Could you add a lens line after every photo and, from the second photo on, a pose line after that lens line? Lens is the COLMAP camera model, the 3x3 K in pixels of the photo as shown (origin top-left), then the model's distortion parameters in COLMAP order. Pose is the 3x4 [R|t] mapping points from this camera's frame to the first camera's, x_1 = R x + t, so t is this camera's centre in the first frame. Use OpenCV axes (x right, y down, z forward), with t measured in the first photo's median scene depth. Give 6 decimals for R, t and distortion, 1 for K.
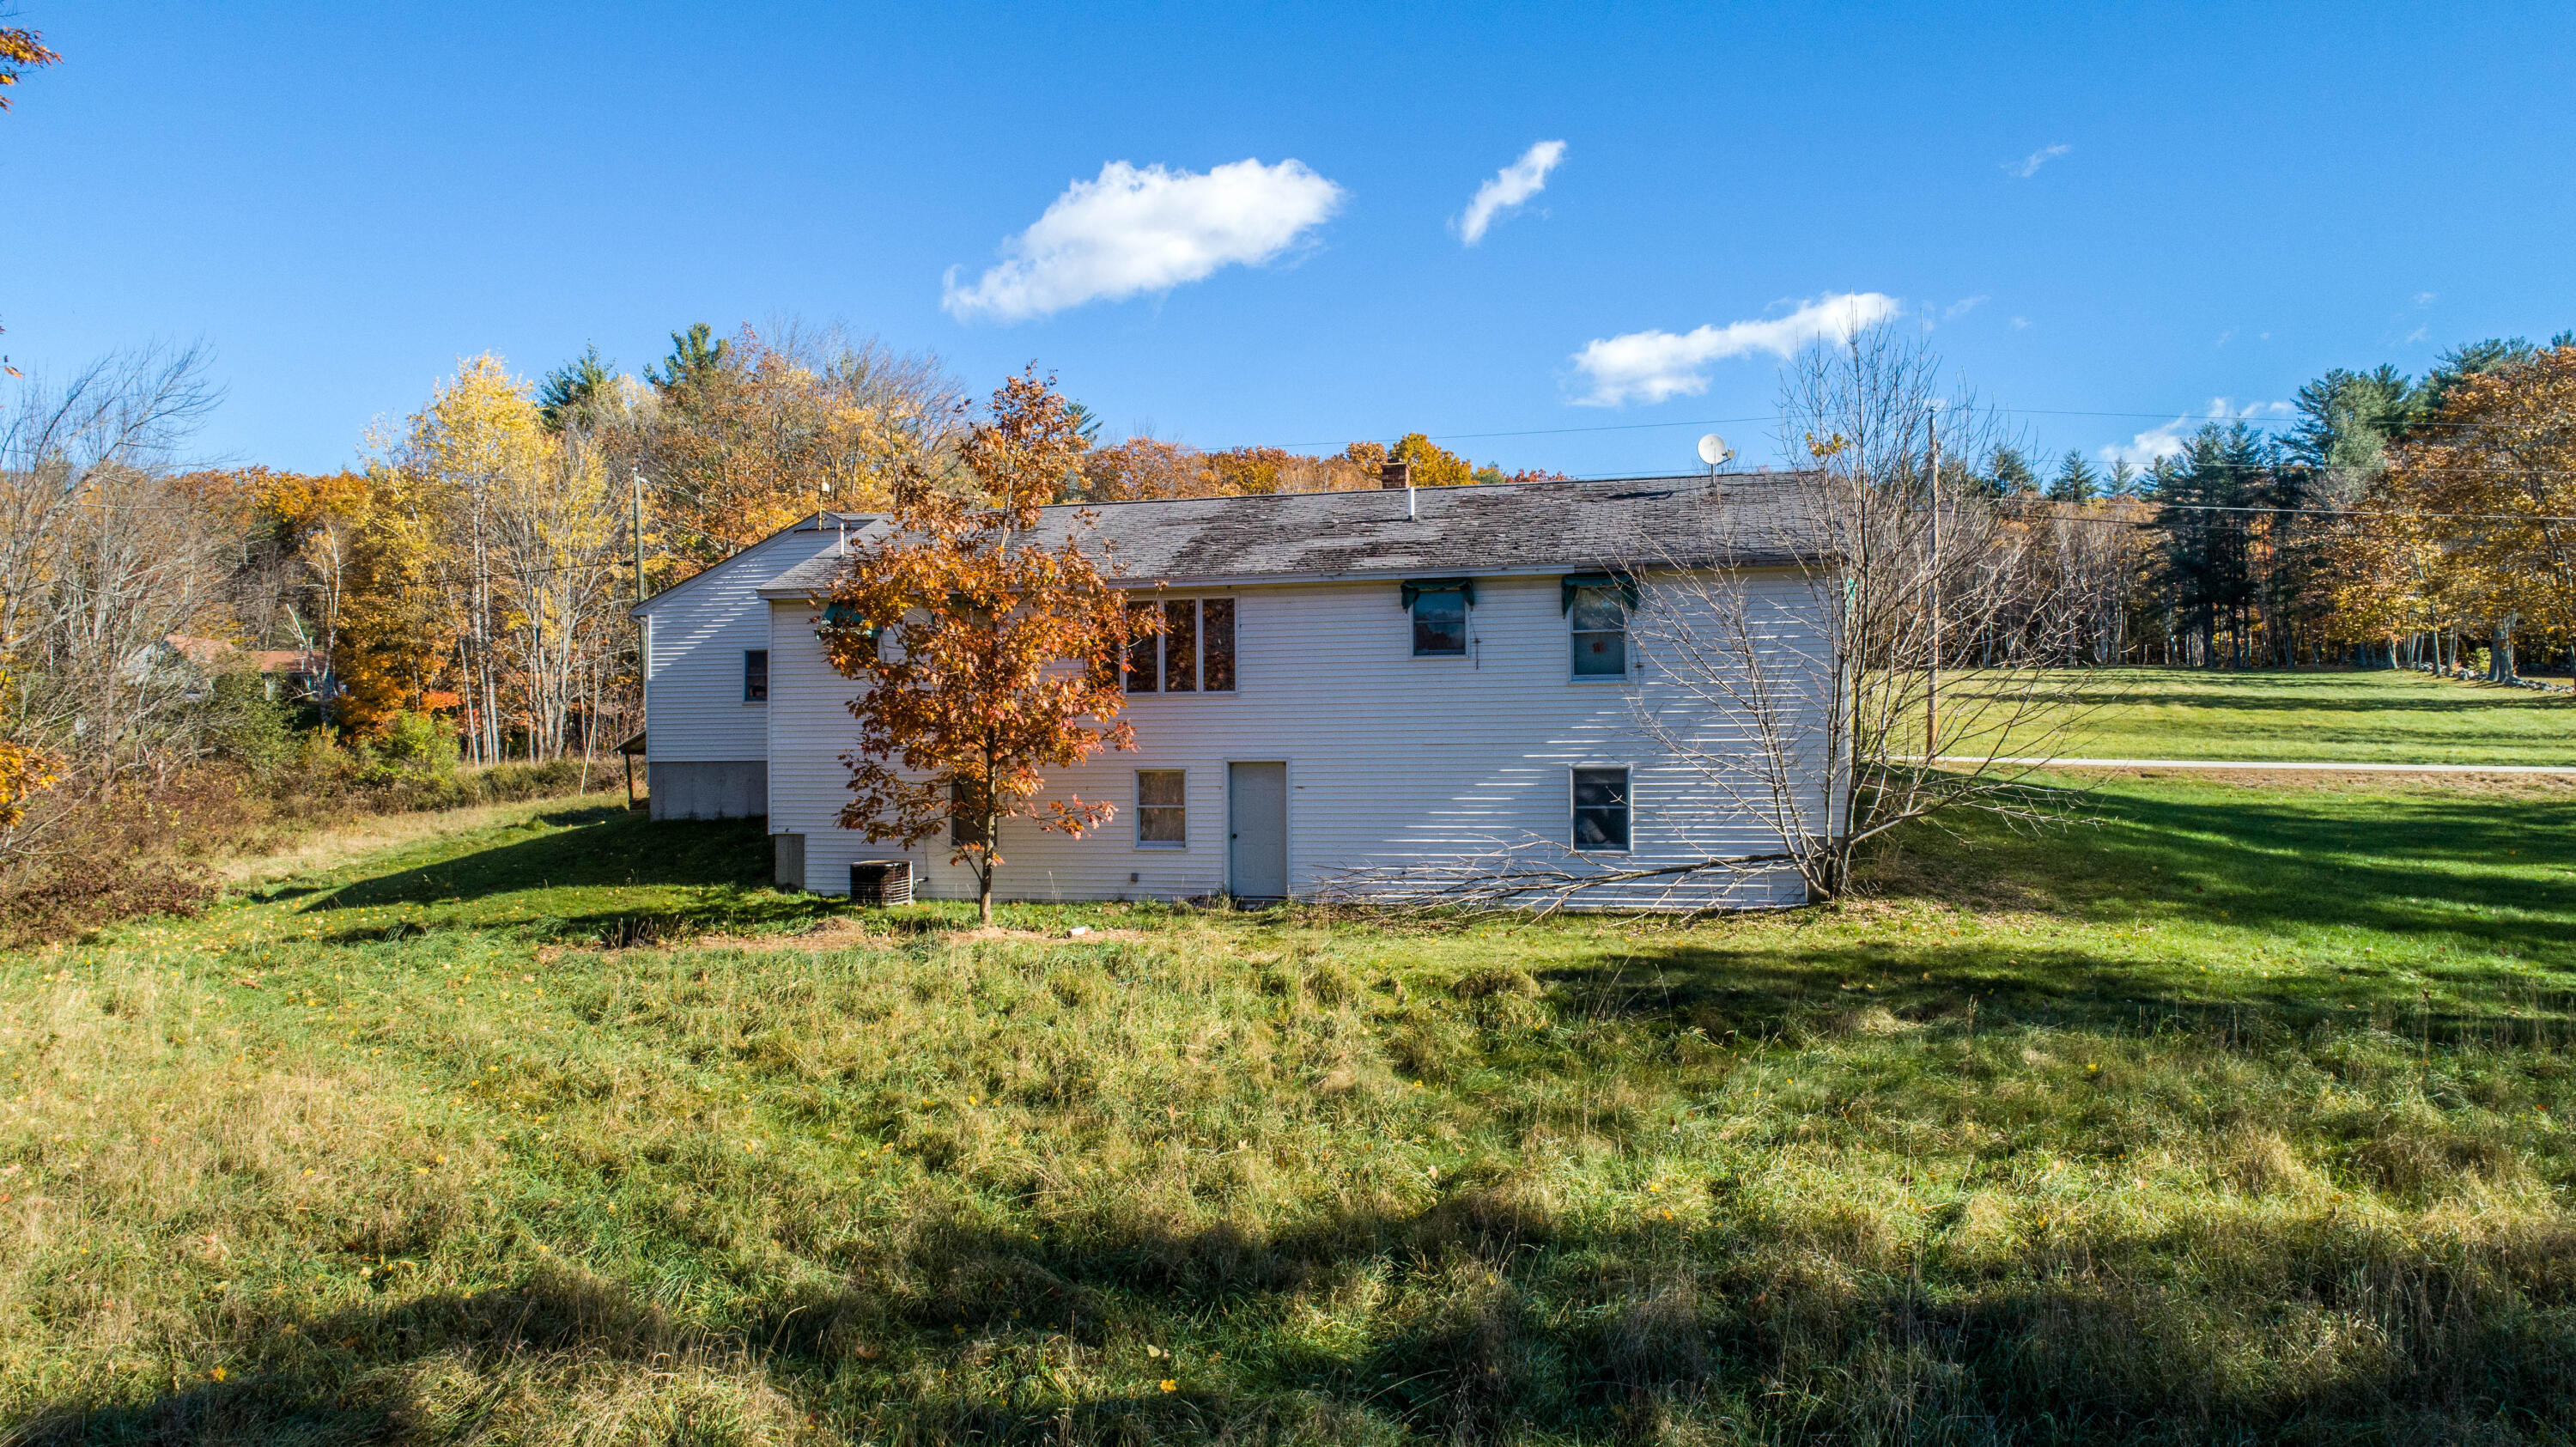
lens RADIAL K [[1747.8, 0, 1246.5], [0, 1747.8, 722.1], [0, 0, 1]] dist [-0.059239, 0.000930]
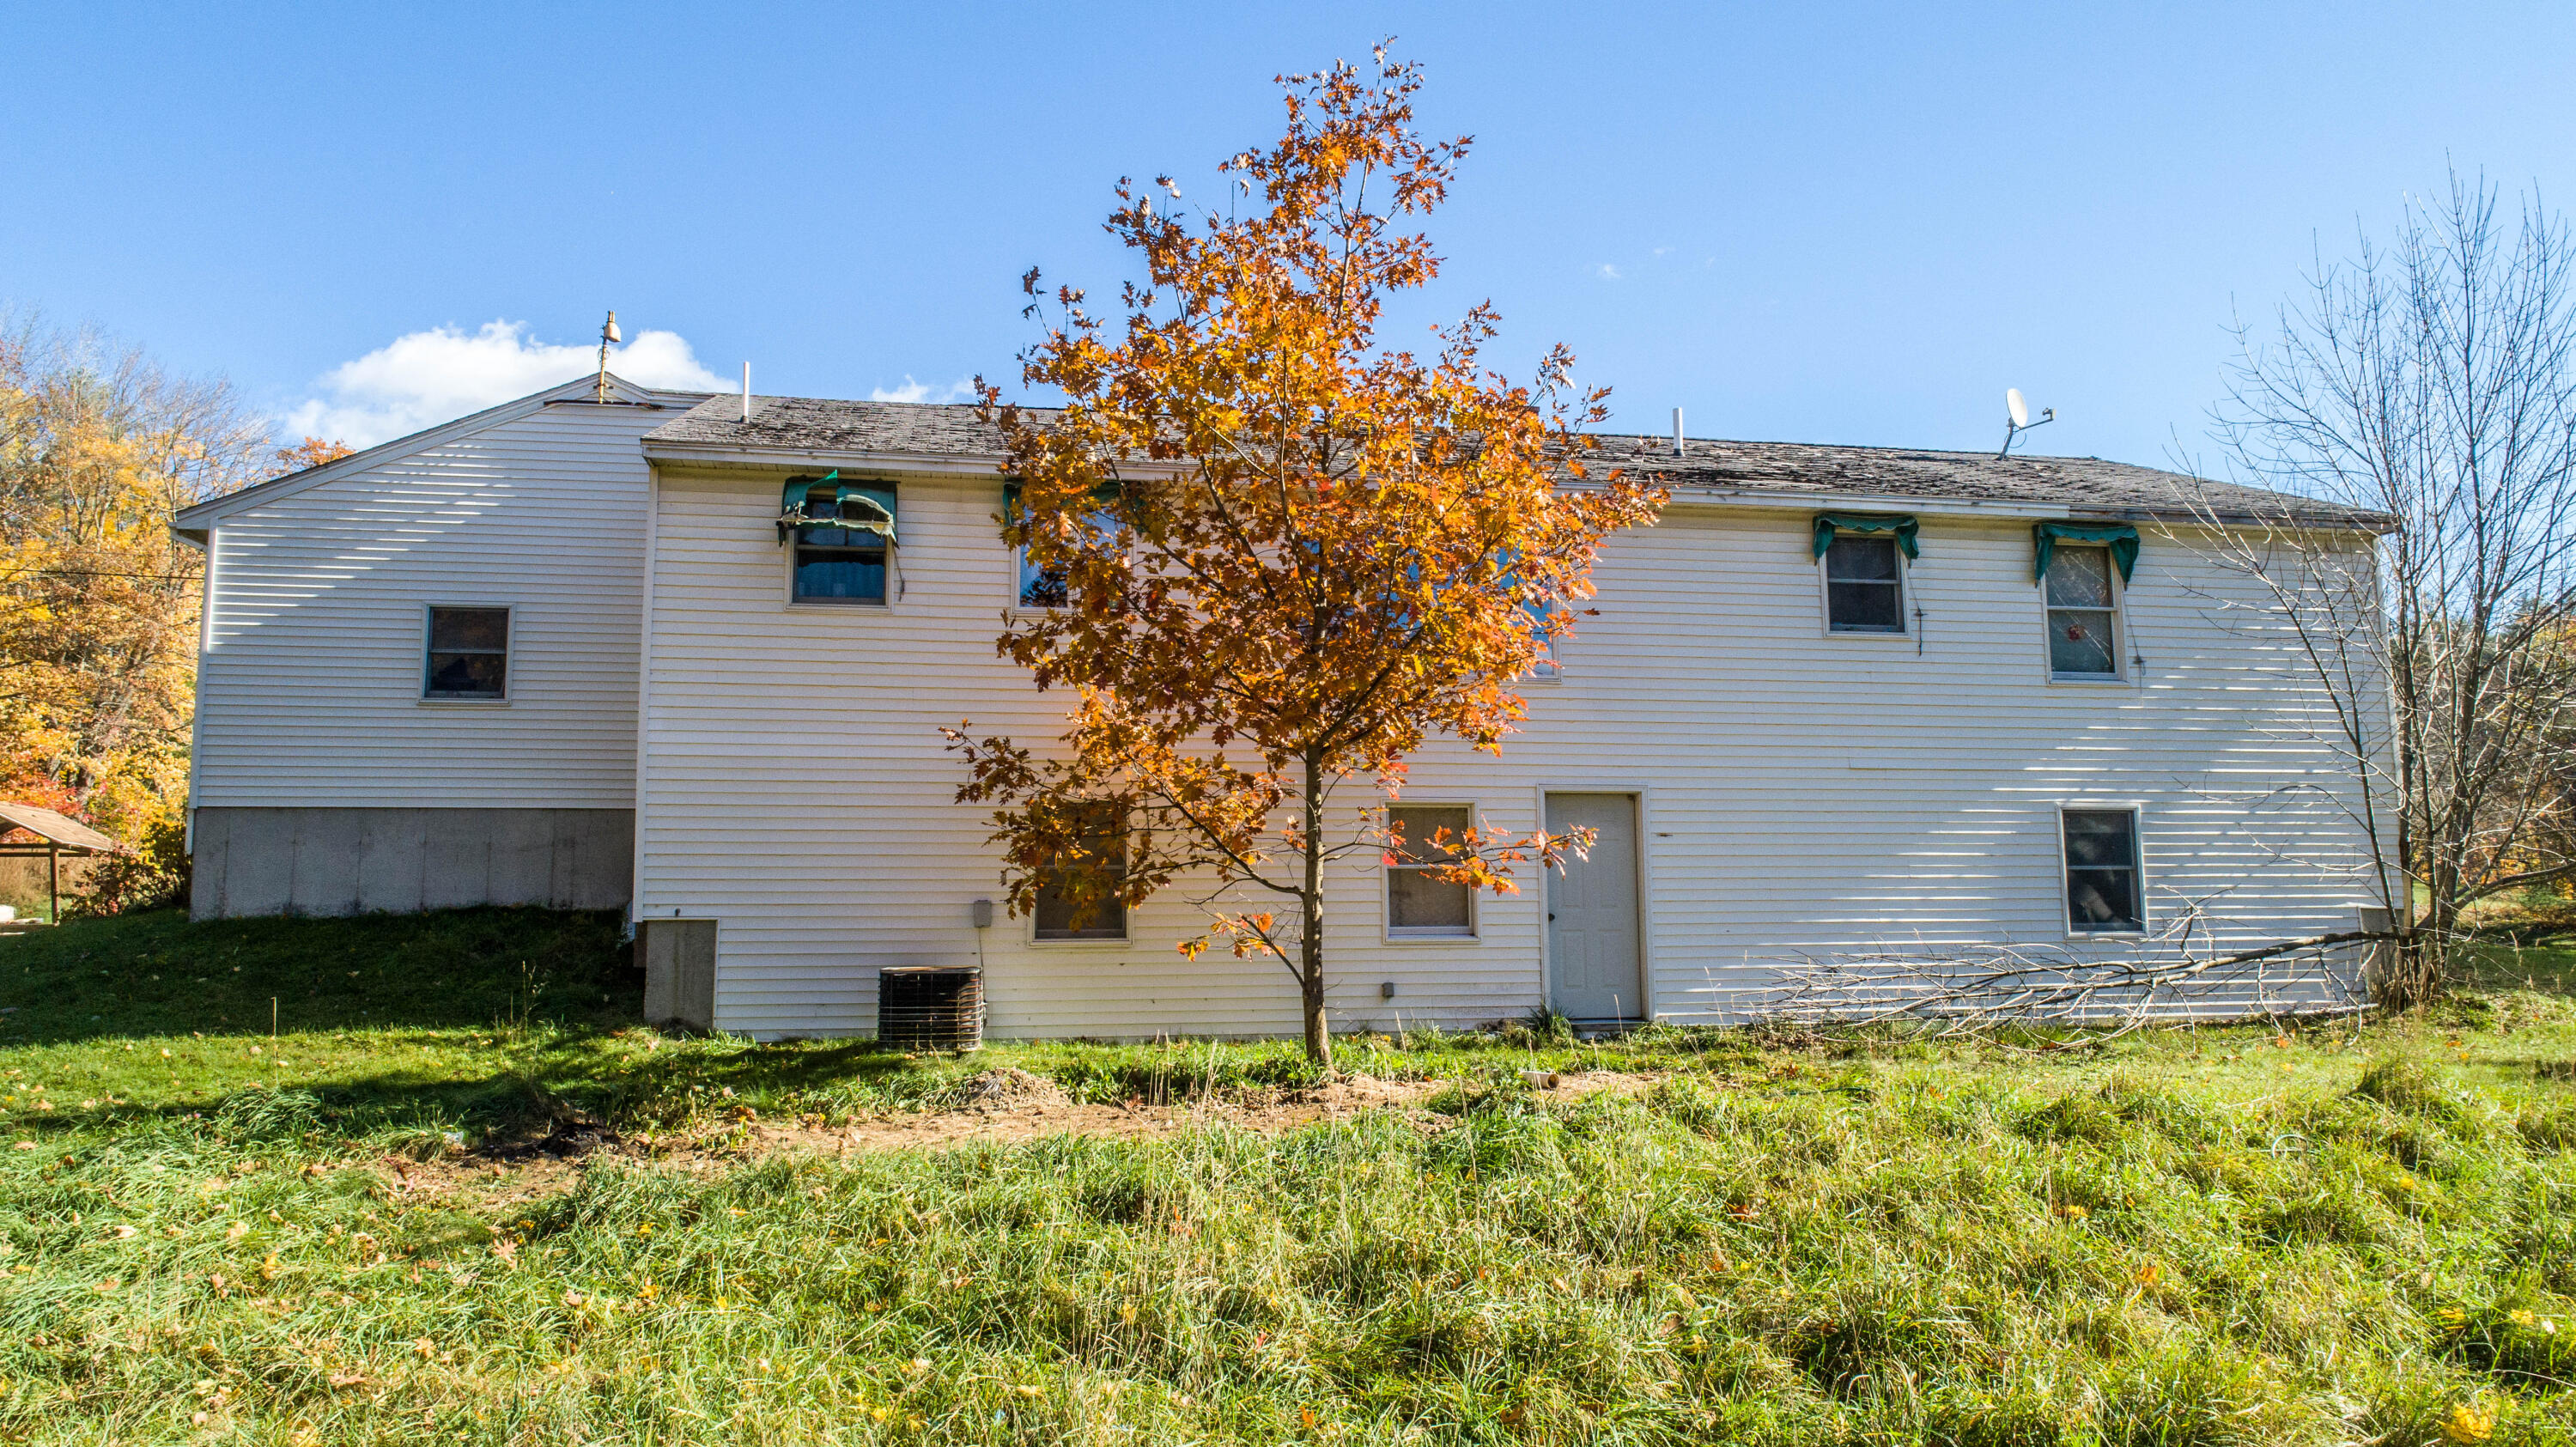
lens RADIAL K [[1721.7, 0, 1294.4], [0, 1721.7, 729.0], [0, 0, 1]] dist [-0.012455, 0.002380]
pose [[0.901133, 0.055872, 0.429927, -0.353518], [-0.007248, 0.993464, -0.113916, 0.071829], [-0.433481, 0.099537, 0.895649, 0.529223]]
